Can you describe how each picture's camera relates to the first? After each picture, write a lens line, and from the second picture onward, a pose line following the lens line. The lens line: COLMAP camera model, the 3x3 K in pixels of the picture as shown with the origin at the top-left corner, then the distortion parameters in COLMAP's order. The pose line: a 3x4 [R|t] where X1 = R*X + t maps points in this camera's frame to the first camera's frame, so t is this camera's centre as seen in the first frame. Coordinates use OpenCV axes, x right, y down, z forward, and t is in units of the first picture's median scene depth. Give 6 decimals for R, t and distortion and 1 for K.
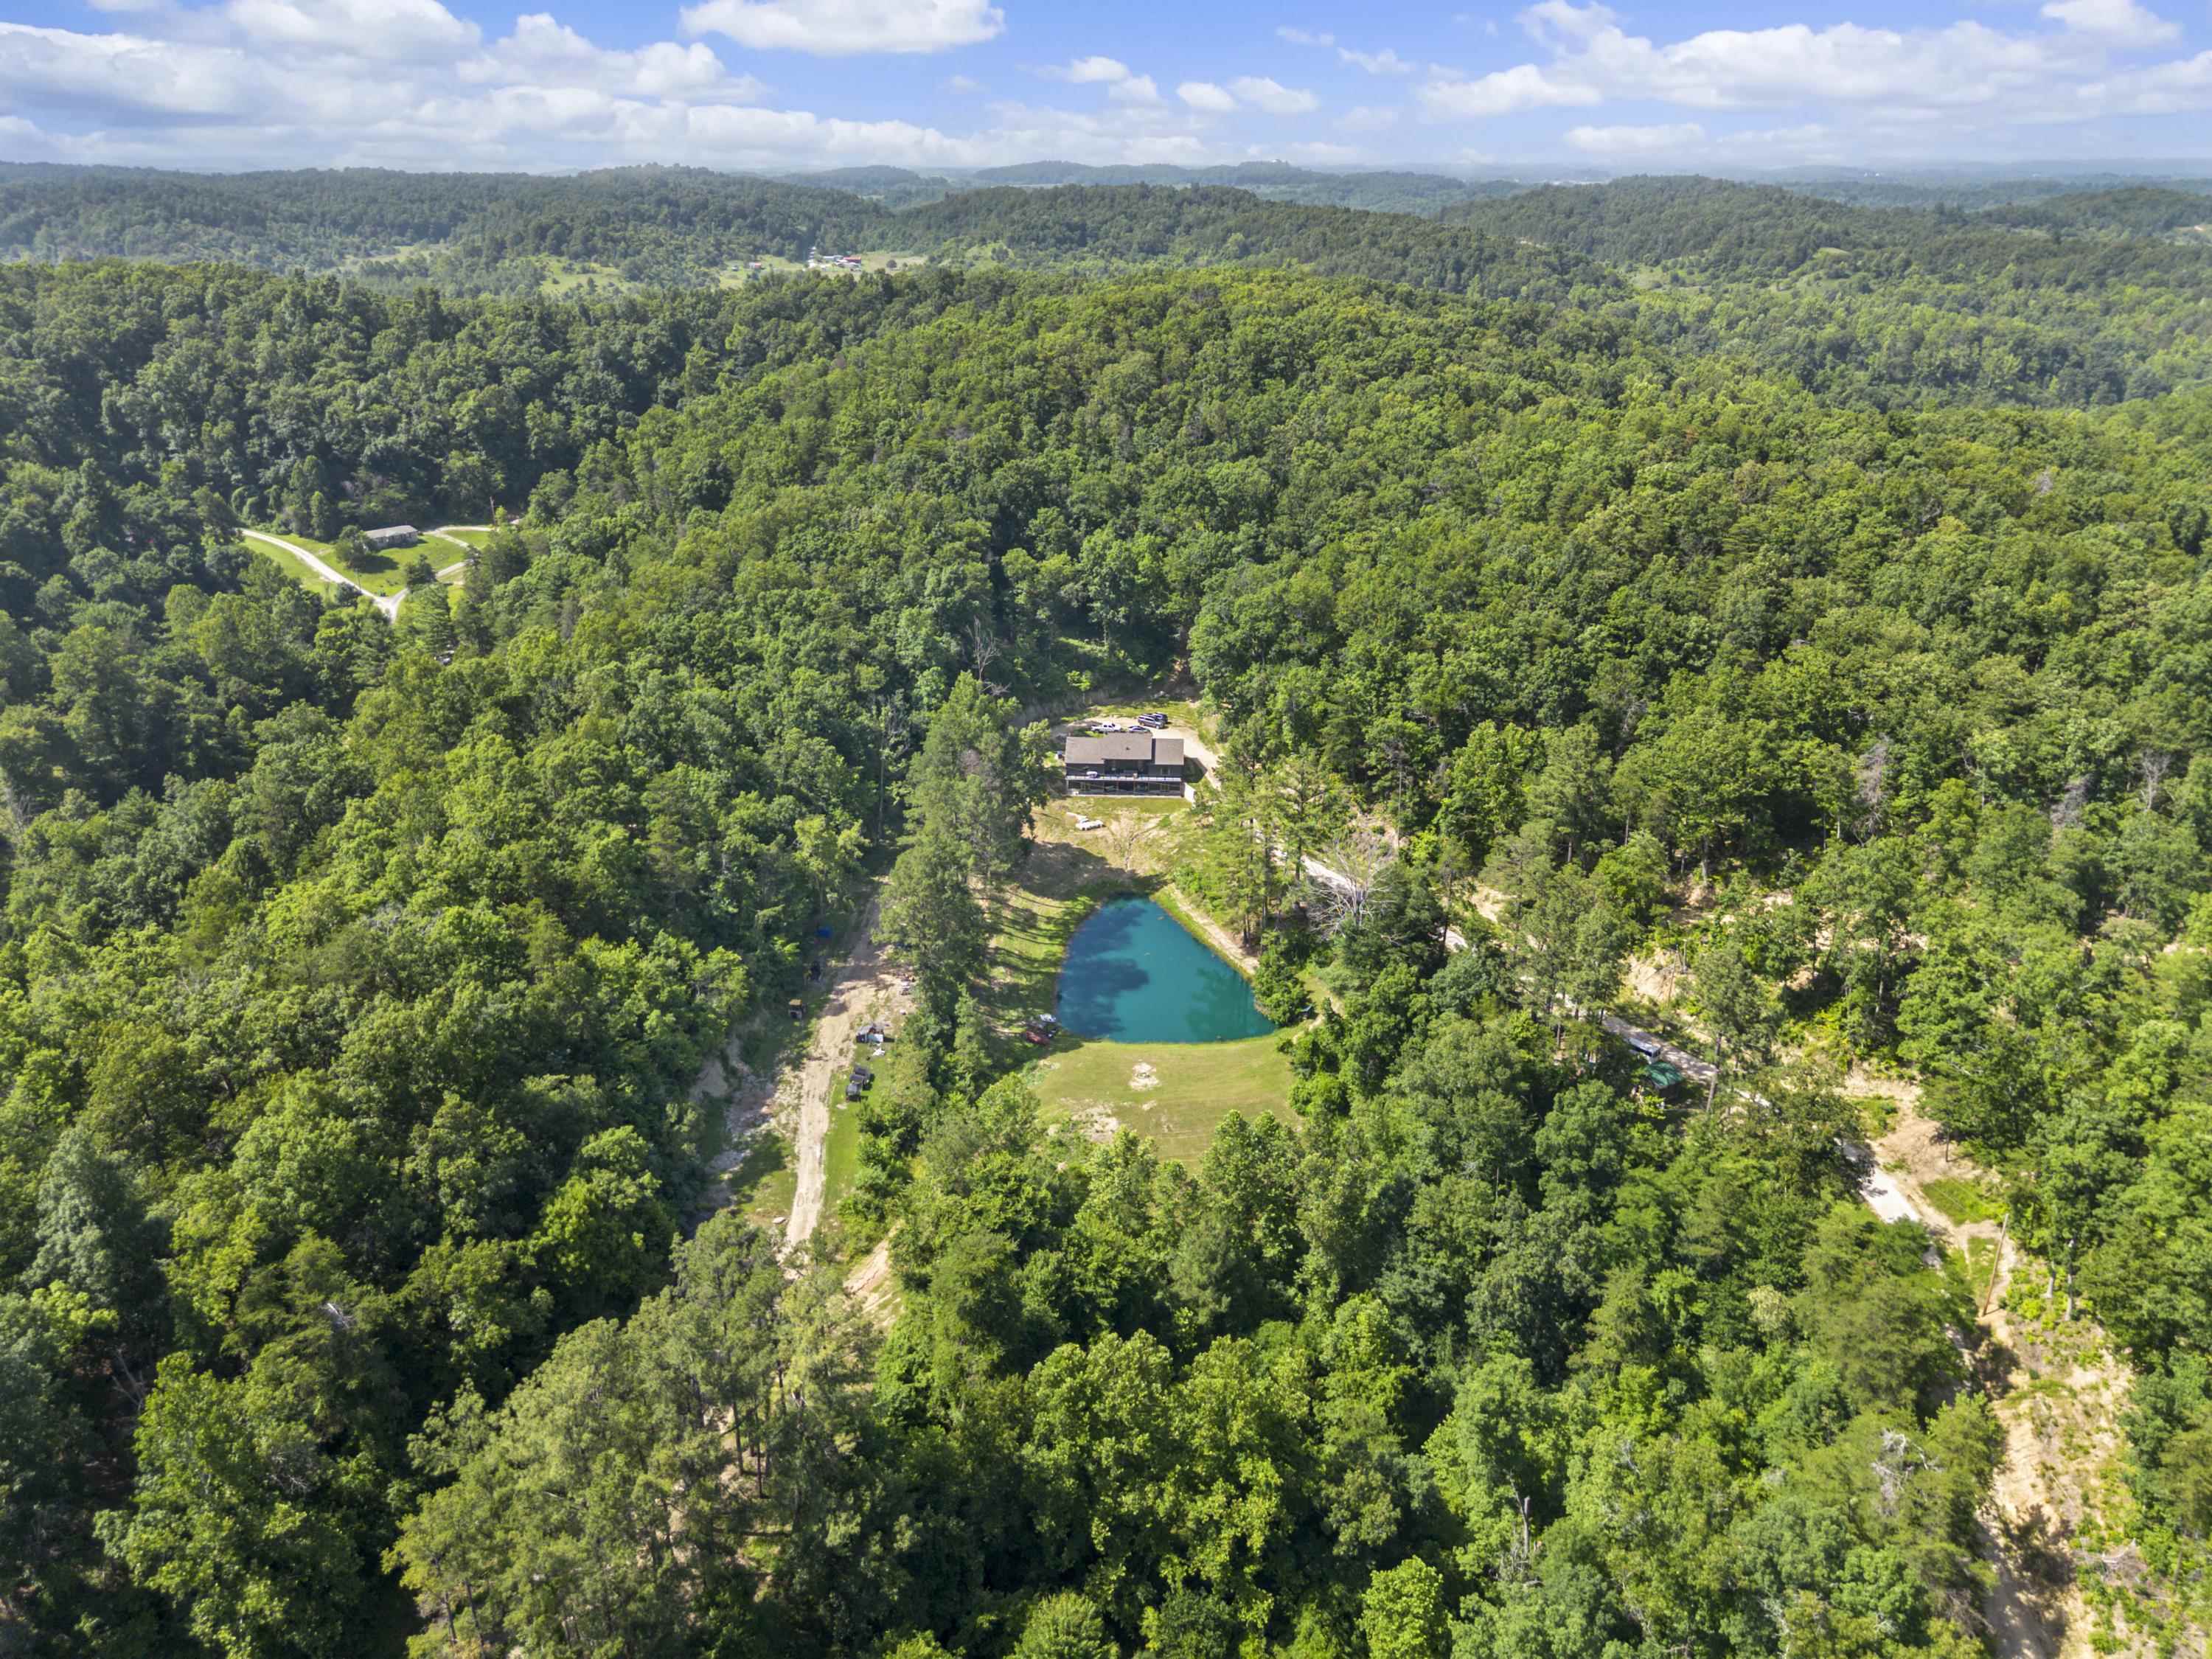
lens RADIAL K [[1543.0, 0, 1106.0], [0, 1543.0, 829.5], [0, 0, 1]] dist [0.068439, -0.077207]
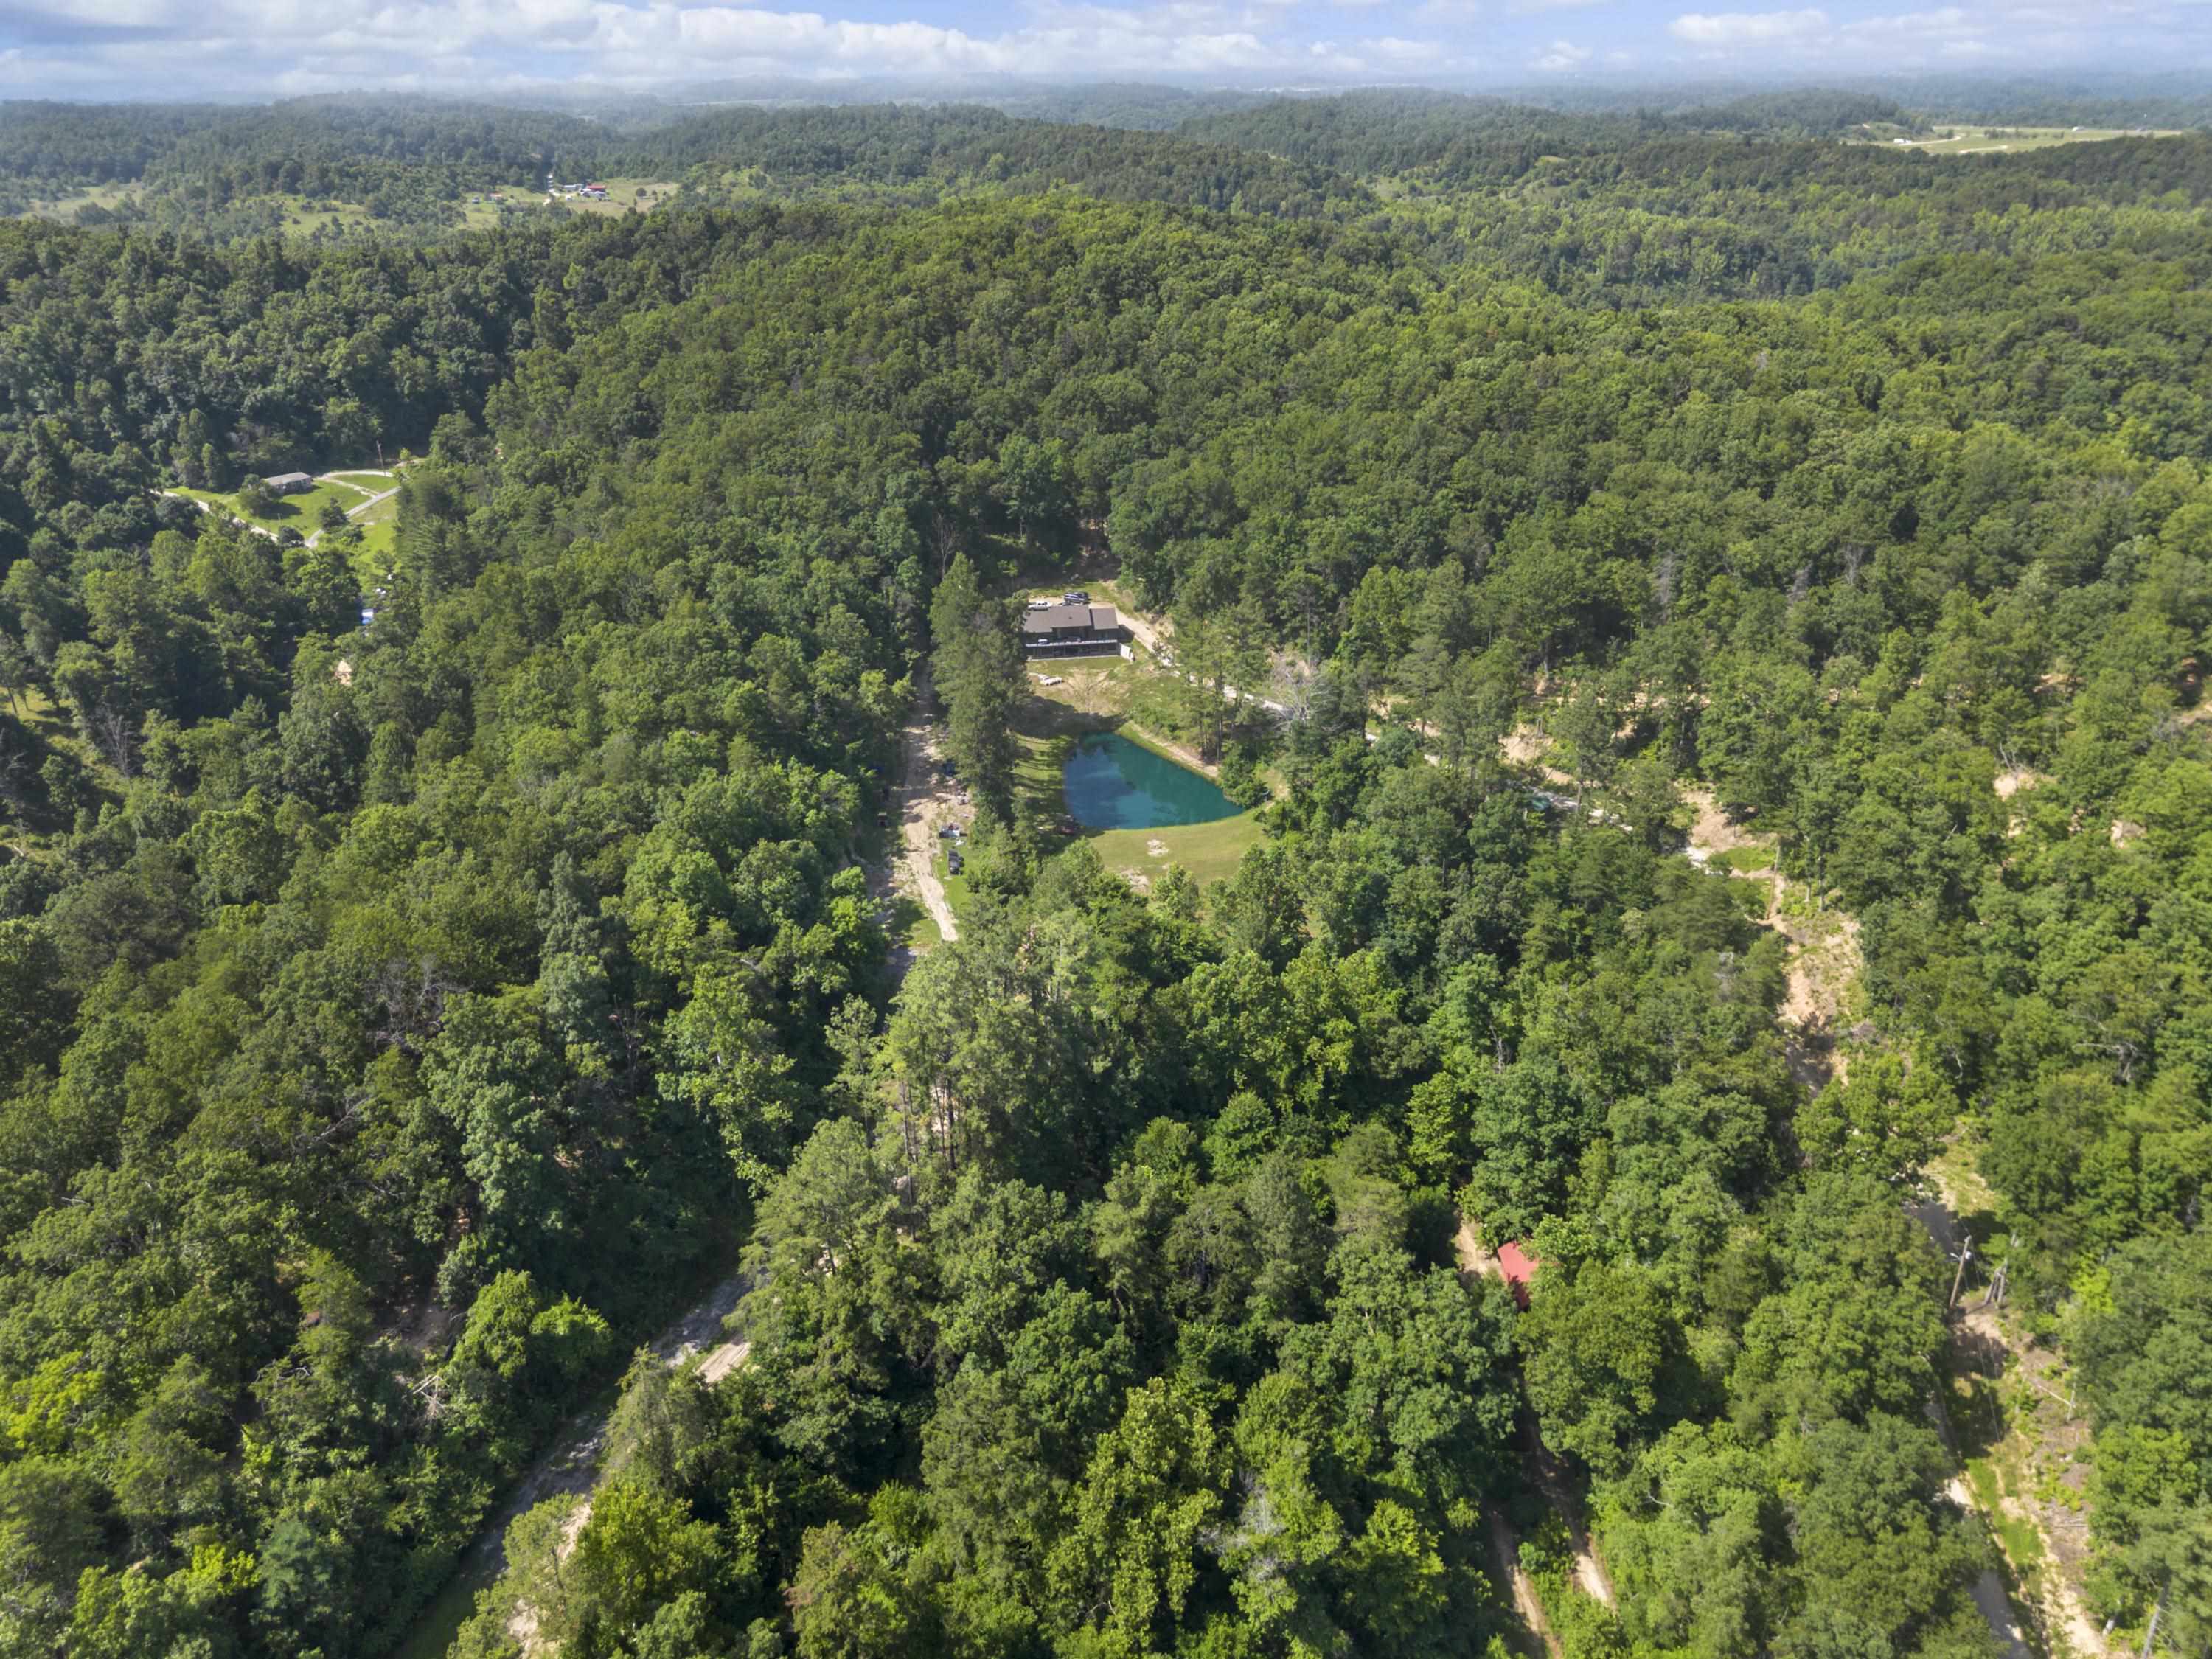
lens RADIAL K [[1714.1, 0, 1056.5], [0, 1714.1, 866.7], [0, 0, 1]] dist [0.083978, -0.122078]
pose [[0.984997, -0.085414, 0.149949, -0.221377], [0.079999, 0.995919, 0.041788, 0.086354], [-0.152906, -0.029165, 0.987810, -0.332200]]
